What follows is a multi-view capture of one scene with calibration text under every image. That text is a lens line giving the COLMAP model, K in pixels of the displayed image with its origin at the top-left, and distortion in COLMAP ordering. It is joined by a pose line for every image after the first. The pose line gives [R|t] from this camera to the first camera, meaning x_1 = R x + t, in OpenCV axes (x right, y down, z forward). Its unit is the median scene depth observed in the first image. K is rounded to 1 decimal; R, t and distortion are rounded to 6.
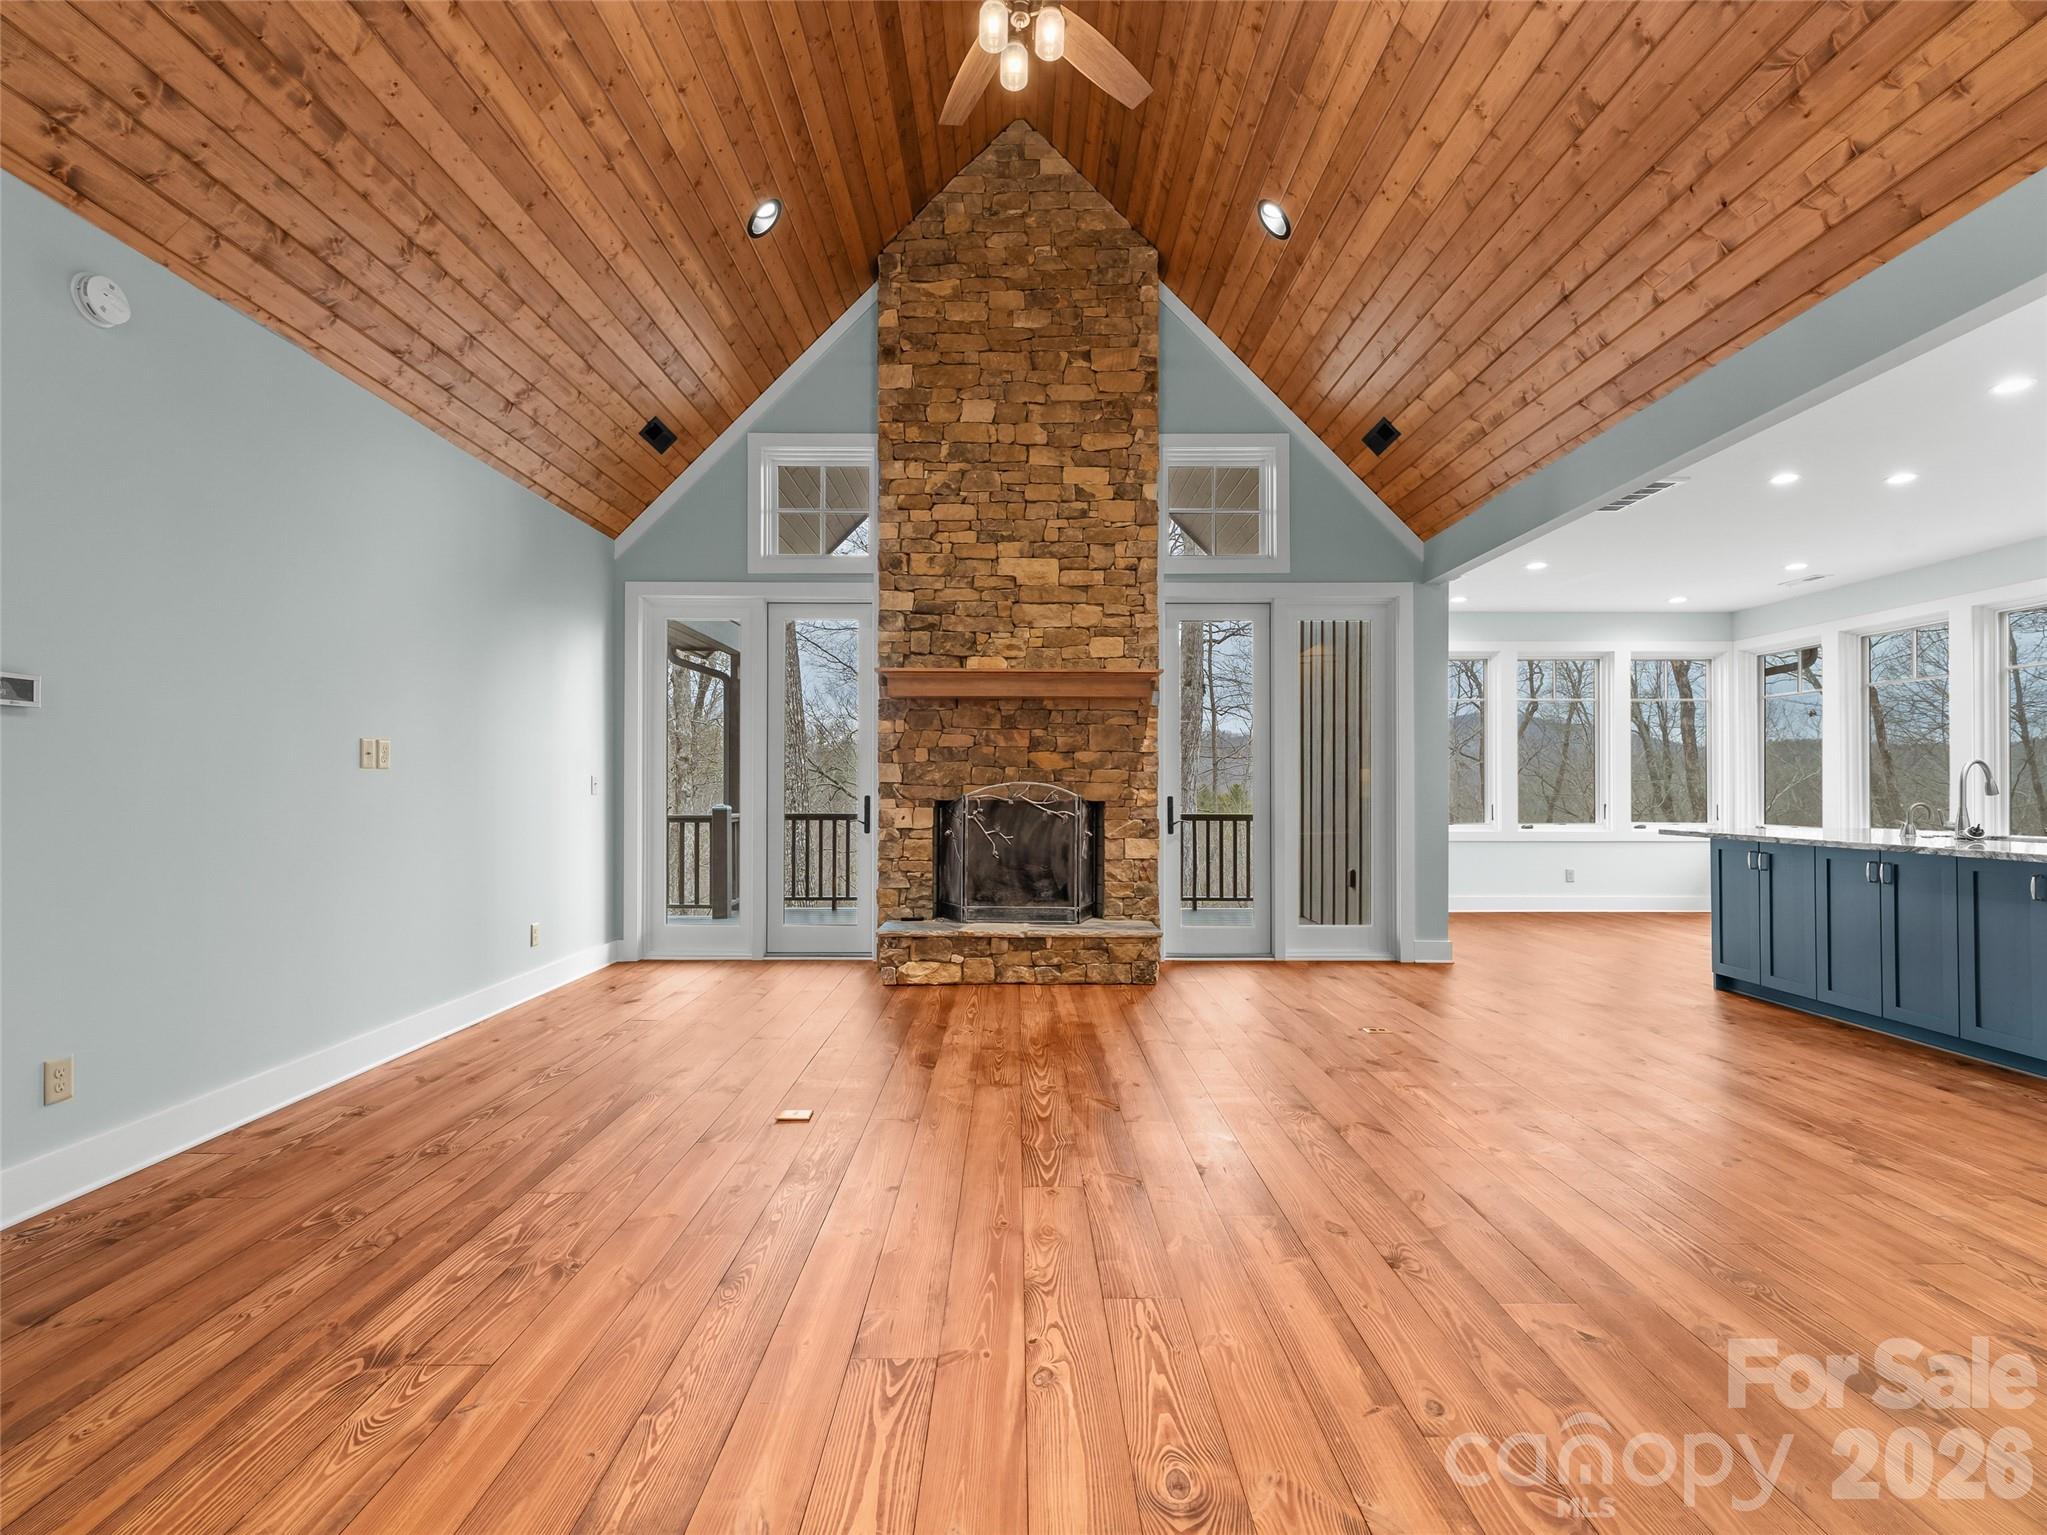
lens RADIAL K [[938.3, 0, 1021.1], [0, 938.3, 774.7], [0, 0, 1]] dist [-0.000252, 0.000038]
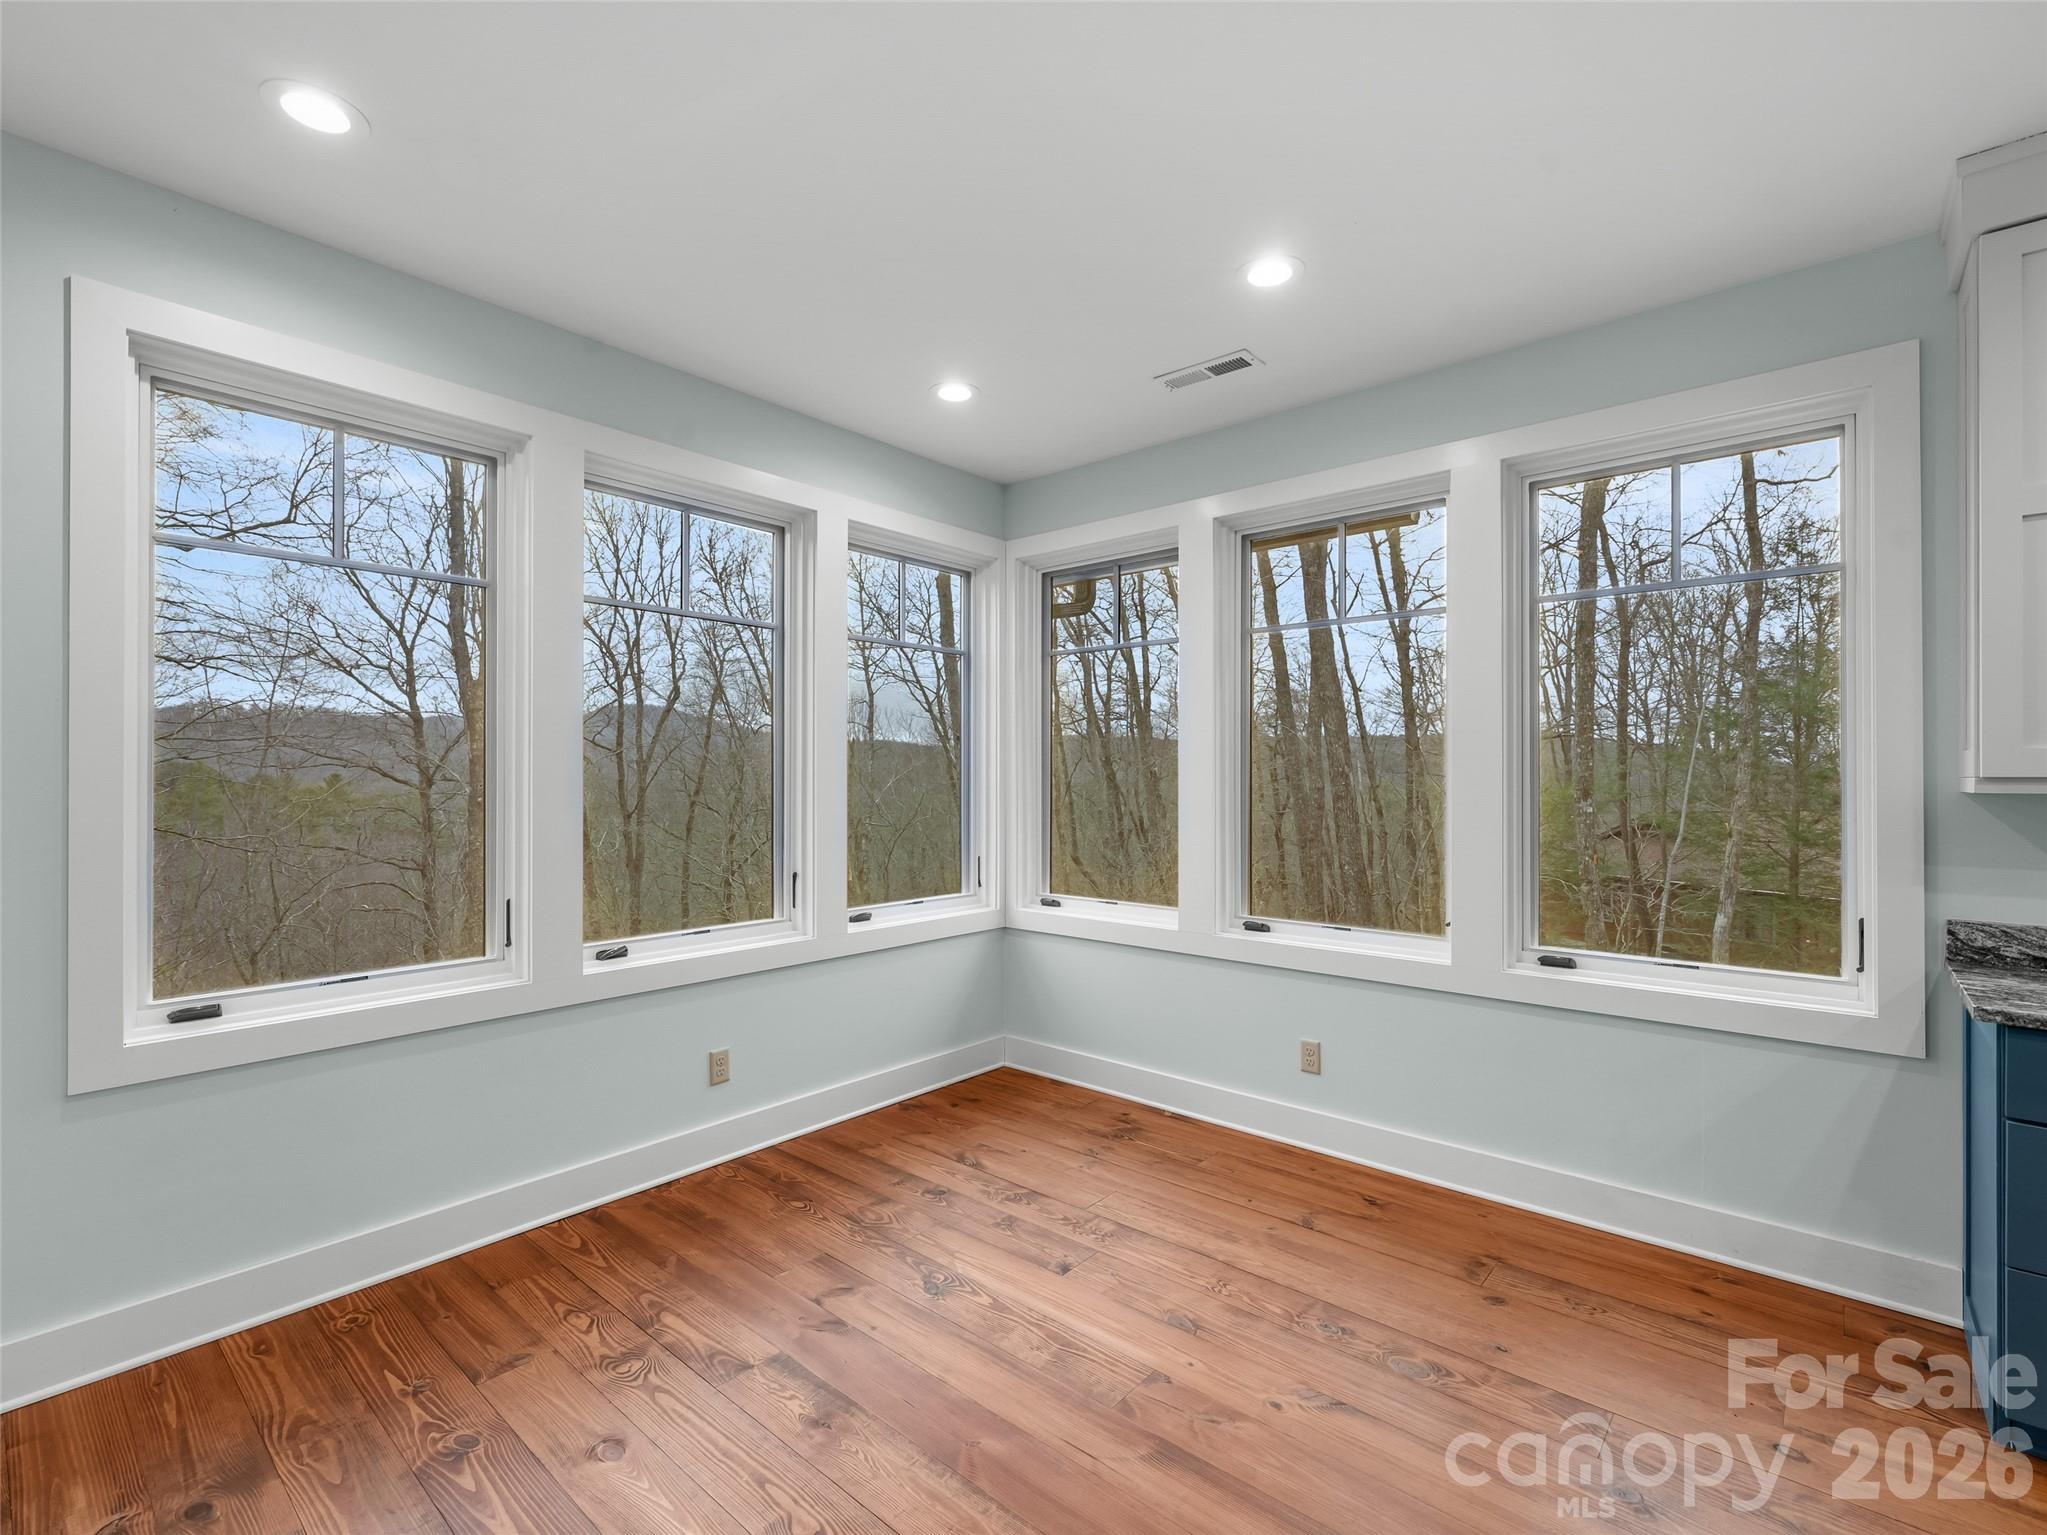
lens RADIAL K [[938.3, 0, 1029.9], [0, 938.3, 774.9], [0, 0, 1]] dist [-0.000252, 0.000038]
pose [[0.654012, 0.001211, 0.756483, 0.549906], [-0.010206, 0.999922, 0.007223, -0.024137], [-0.756415, -0.012444, 0.653974, 0.953118]]
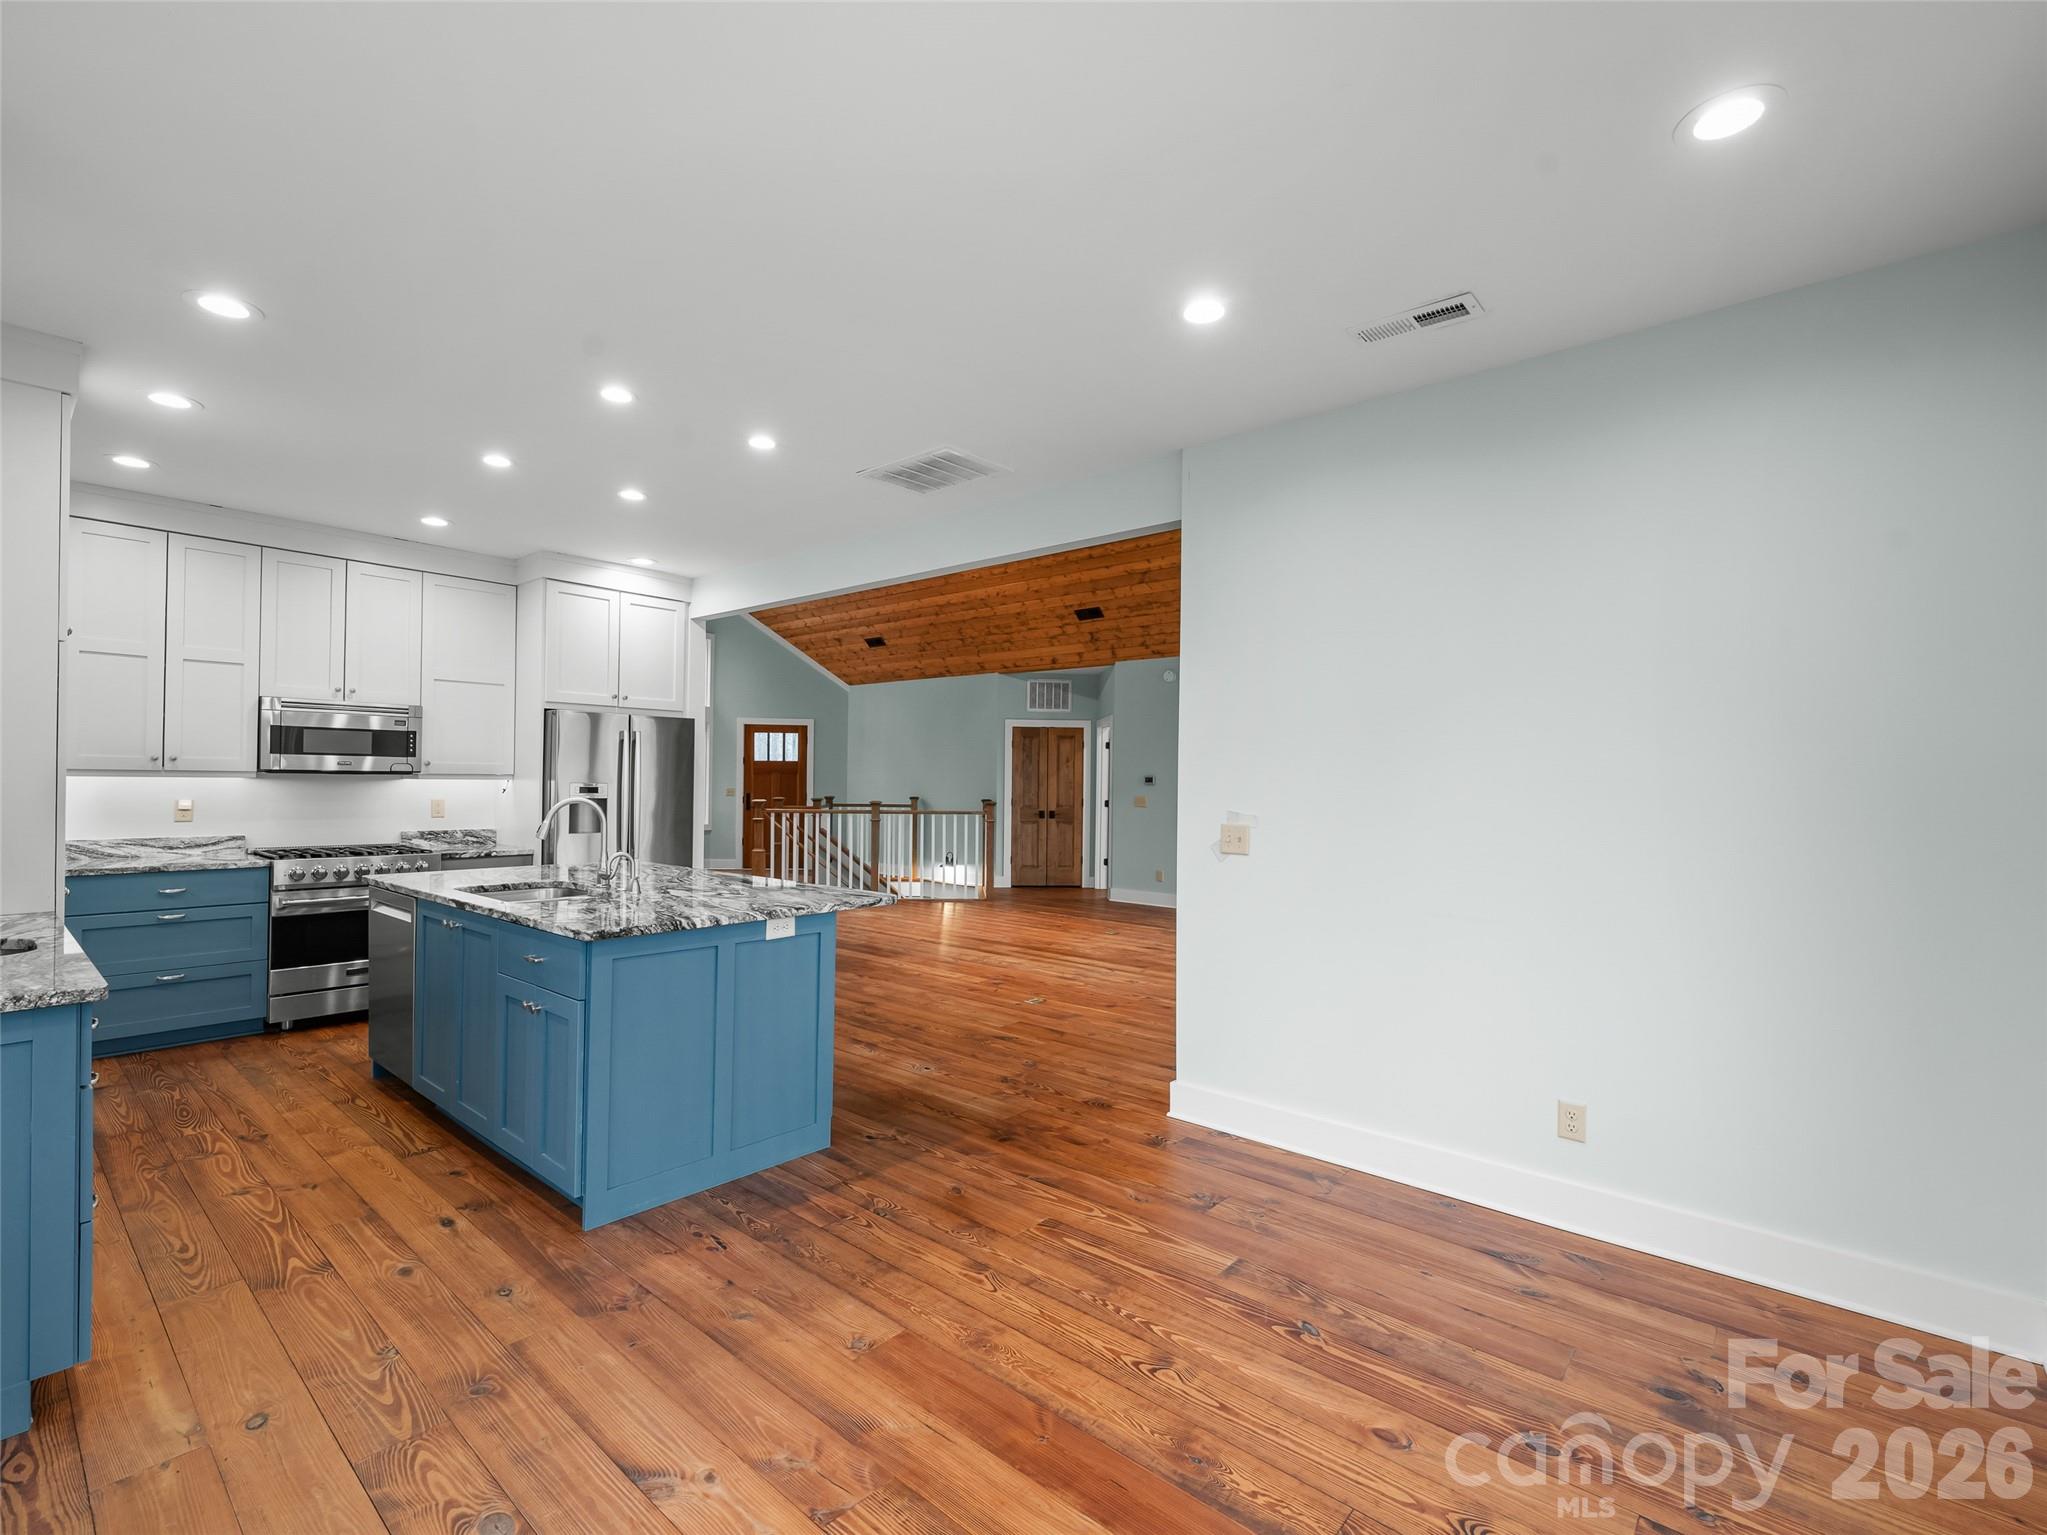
lens RADIAL K [[938.3, 0, 1030.0], [0, 938.3, 762.4], [0, 0, 1]] dist [-0.000252, 0.000038]
pose [[-0.651018, -0.024242, -0.758675, 1.045793], [-0.002588, 0.999555, -0.029717, -0.017687], [0.759058, -0.017383, -0.650791, 1.397379]]
